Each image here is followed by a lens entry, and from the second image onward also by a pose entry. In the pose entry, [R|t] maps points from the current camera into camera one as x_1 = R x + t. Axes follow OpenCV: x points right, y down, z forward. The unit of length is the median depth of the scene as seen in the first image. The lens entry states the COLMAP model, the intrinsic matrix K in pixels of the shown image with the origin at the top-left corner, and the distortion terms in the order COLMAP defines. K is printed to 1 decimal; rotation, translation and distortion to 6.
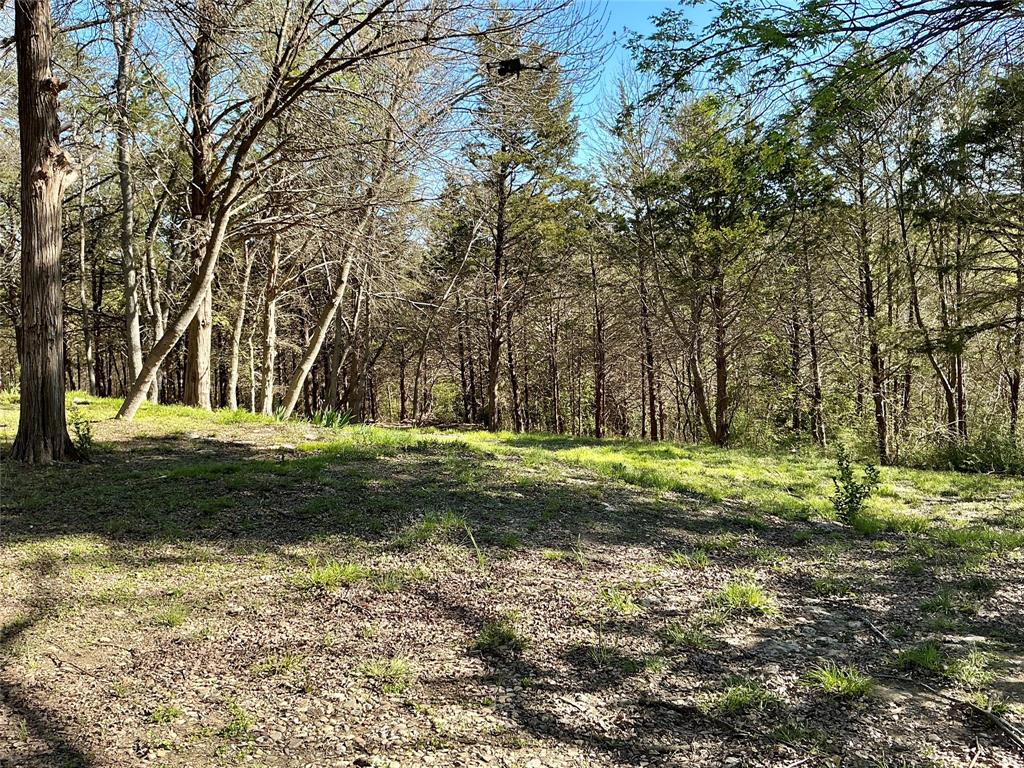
lens RADIAL K [[862.5, 0, 491.2], [0, 862.5, 386.1], [0, 0, 1]] dist [0.147490, -0.352761]
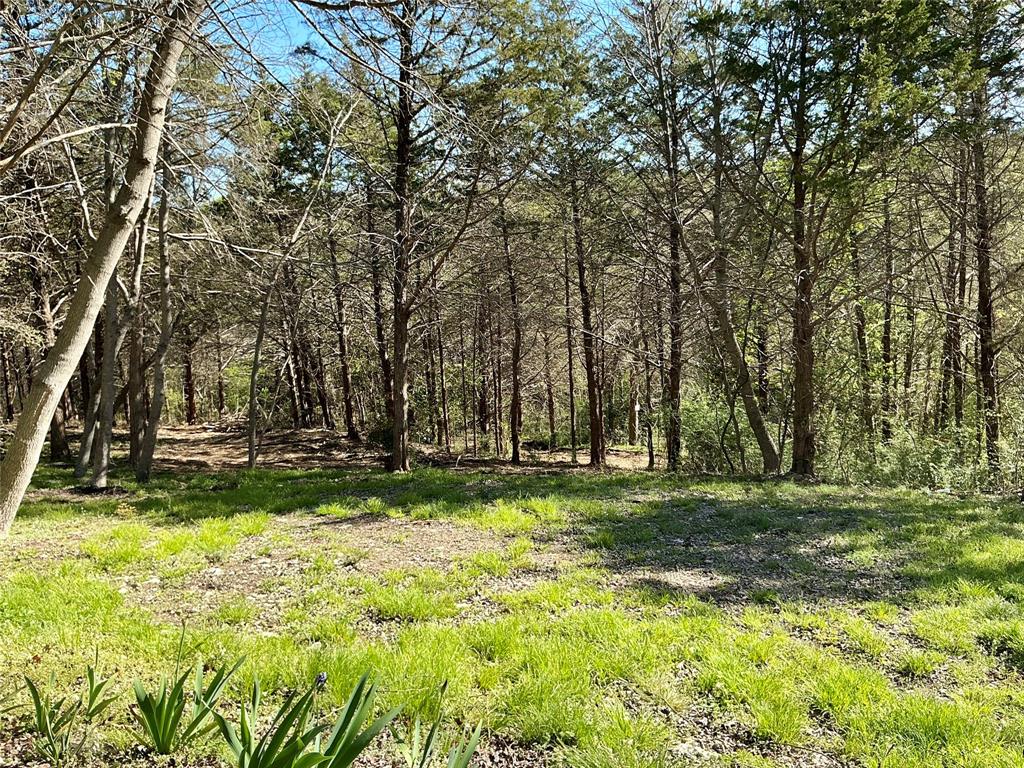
lens RADIAL K [[849.0, 0, 509.6], [0, 849.0, 386.0], [0, 0, 1]] dist [0.146515, -0.304055]
pose [[0.959270, -0.043434, 0.279131, -0.124417], [0.033719, 0.998650, 0.039515, -0.027701], [-0.280470, -0.028494, 0.959440, 0.561996]]
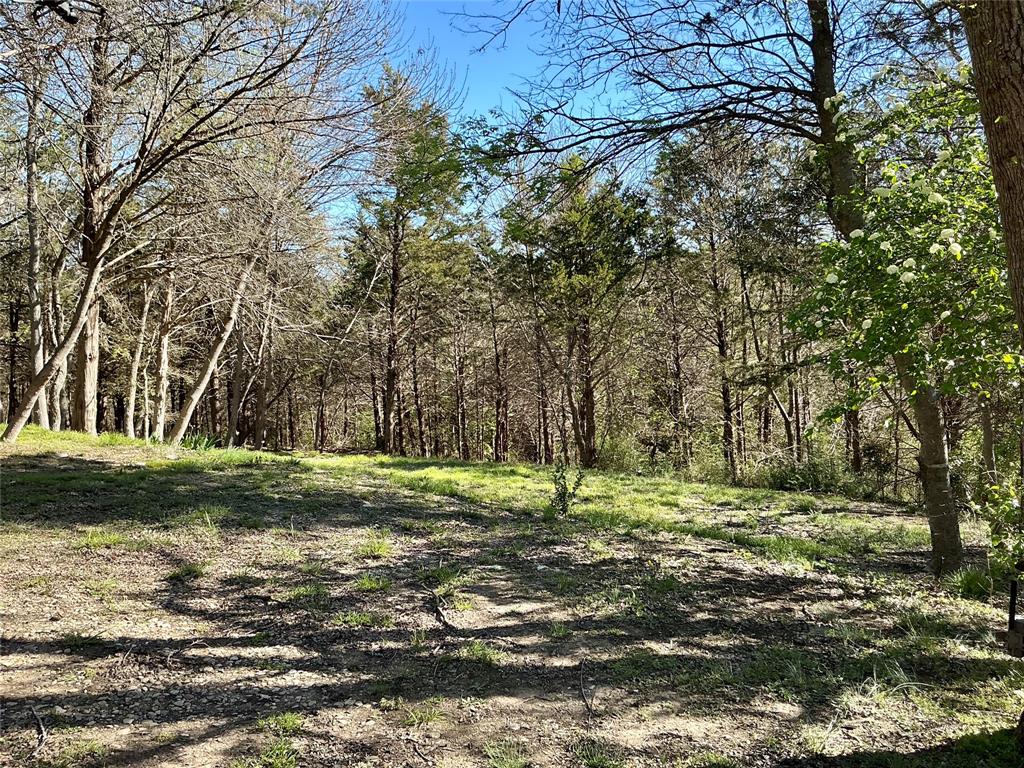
lens RADIAL K [[862.5, 0, 491.2], [0, 862.5, 386.1], [0, 0, 1]] dist [0.147490, -0.352761]
pose [[0.997843, 0.004062, 0.065524, 0.082124], [-0.001823, 0.999414, -0.034191, 0.002096], [-0.065624, 0.033998, 0.997265, -0.111278]]
